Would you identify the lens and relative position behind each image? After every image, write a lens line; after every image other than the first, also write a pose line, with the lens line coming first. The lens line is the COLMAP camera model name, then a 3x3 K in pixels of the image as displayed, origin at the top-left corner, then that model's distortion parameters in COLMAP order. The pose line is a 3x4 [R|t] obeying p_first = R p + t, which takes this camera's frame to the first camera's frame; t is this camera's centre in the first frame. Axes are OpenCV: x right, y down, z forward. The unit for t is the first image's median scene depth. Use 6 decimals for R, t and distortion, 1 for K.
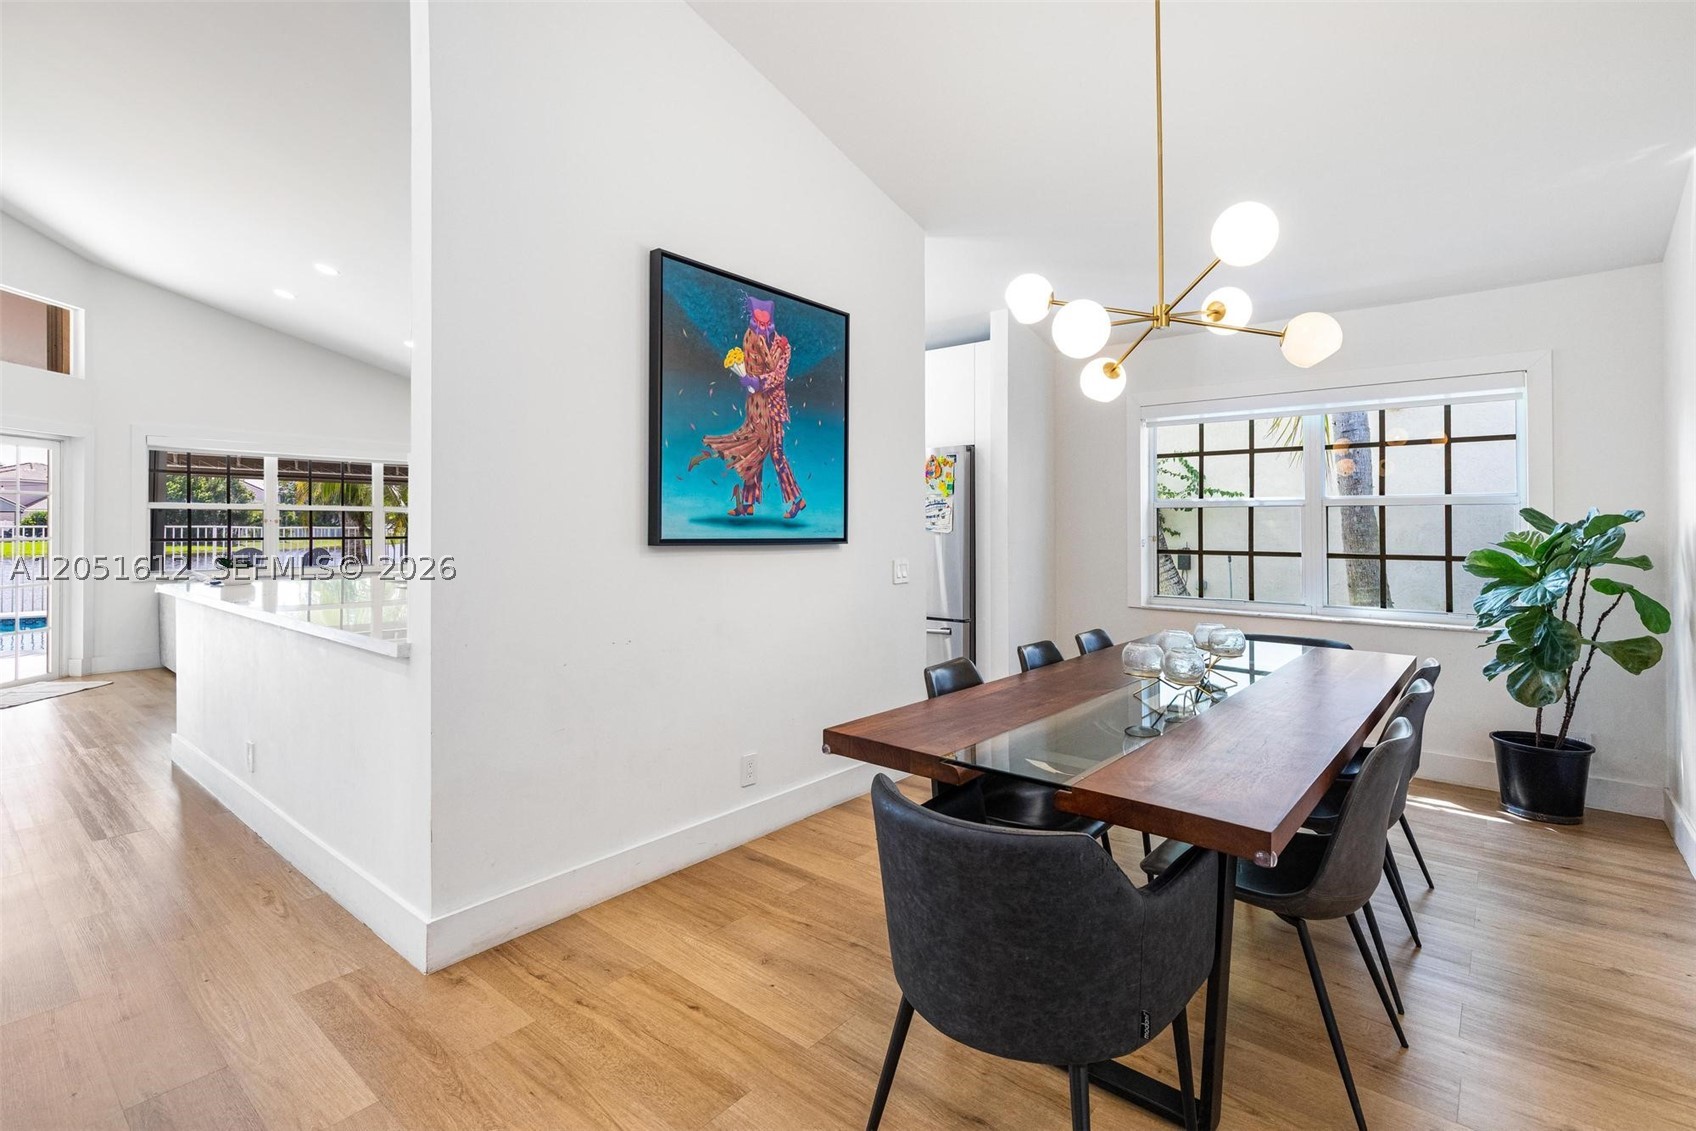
lens RADIAL K [[778.4, 0, 839.2], [0, 778.4, 525.7], [0, 0, 1]] dist [-0.000935, -0.000162]
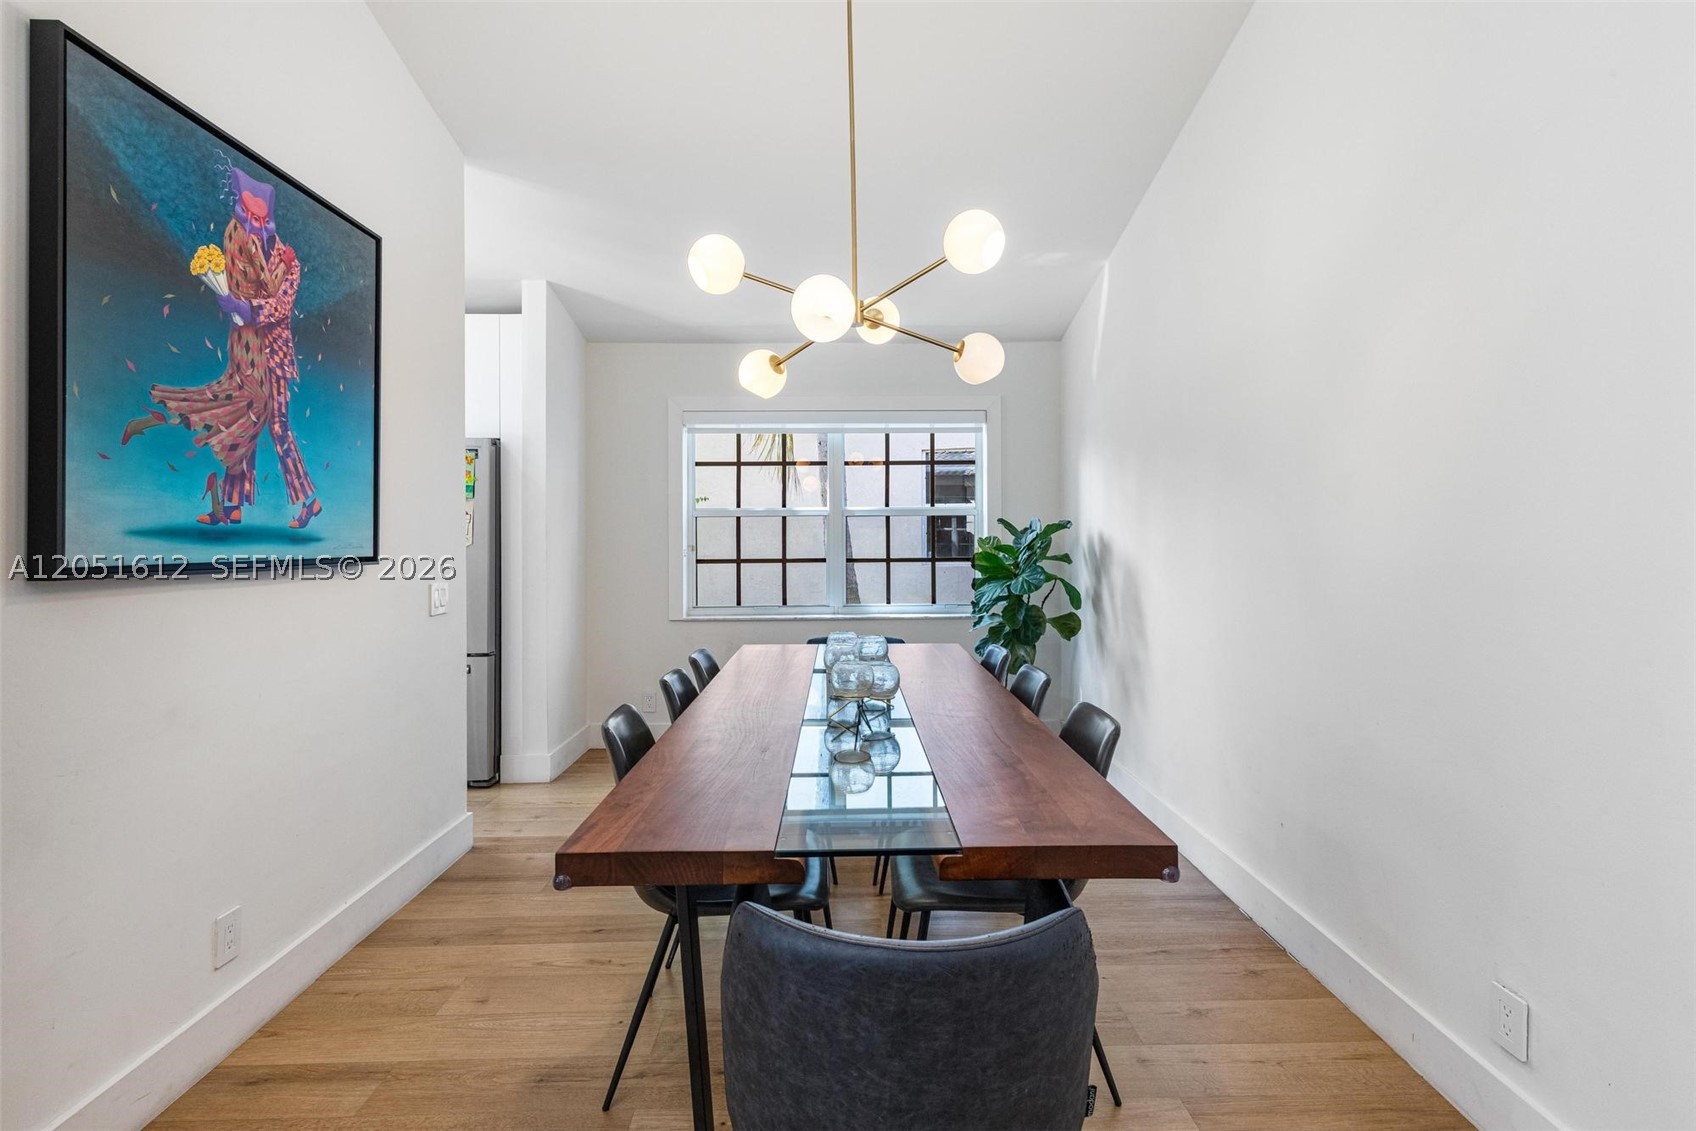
lens RADIAL K [[792.6, 0, 862.8], [0, 792.6, 532.1], [0, 0, 1]] dist [-0.001151, 0.001018]
pose [[0.747762, -0.007090, 0.663930, -0.155288], [0.009975, 0.999950, -0.000556, -0.001344], [-0.663892, 0.007038, 0.747795, 0.197637]]
